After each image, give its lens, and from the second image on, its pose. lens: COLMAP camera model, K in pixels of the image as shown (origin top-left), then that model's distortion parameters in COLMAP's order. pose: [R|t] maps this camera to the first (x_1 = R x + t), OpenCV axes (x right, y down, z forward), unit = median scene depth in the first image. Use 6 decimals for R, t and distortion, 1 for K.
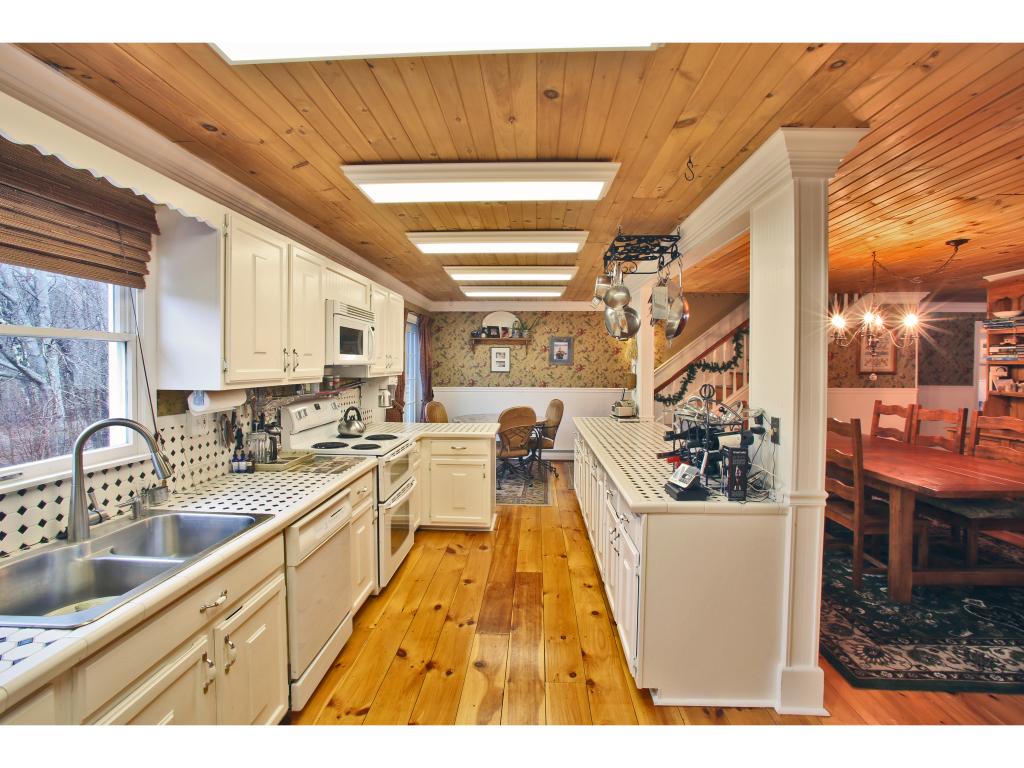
lens RADIAL K [[497.3, 0, 511.7], [0, 497.3, 377.3], [0, 0, 1]] dist [-0.081521, 0.036099]
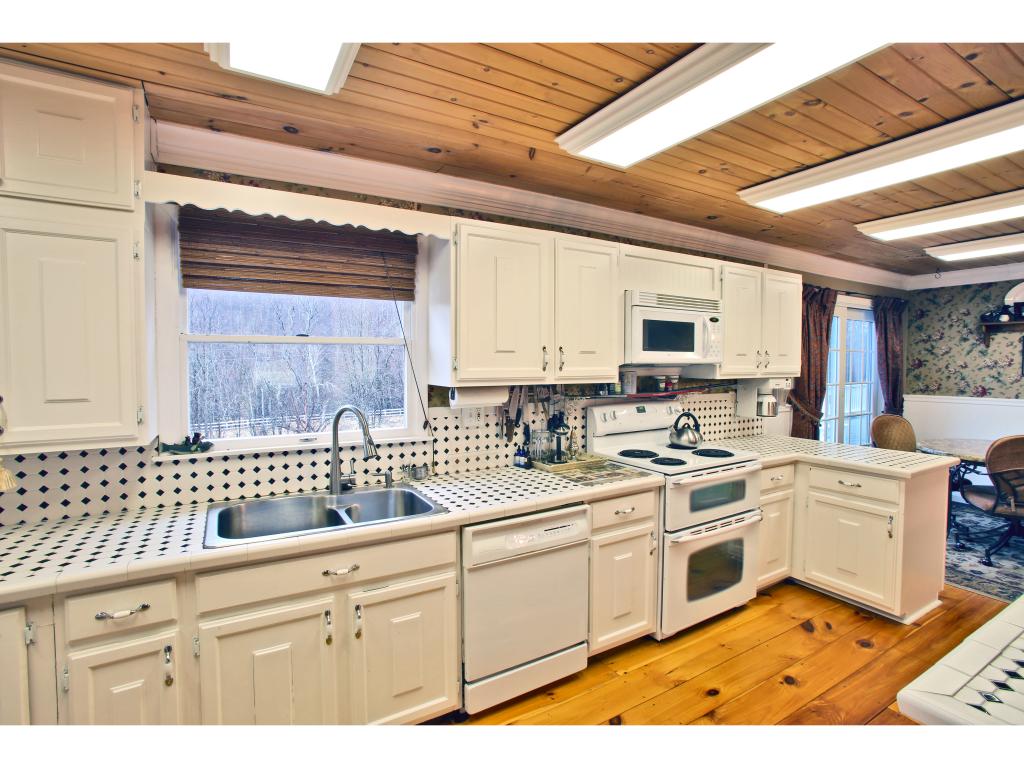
lens RADIAL K [[497.3, 0, 511.7], [0, 497.3, 377.3], [0, 0, 1]] dist [-0.081521, 0.036099]
pose [[0.545980, 0.018820, -0.837587, 0.240597], [-0.018656, 0.999773, 0.010303, -0.005216], [0.837590, 0.010000, 0.546207, 0.299494]]
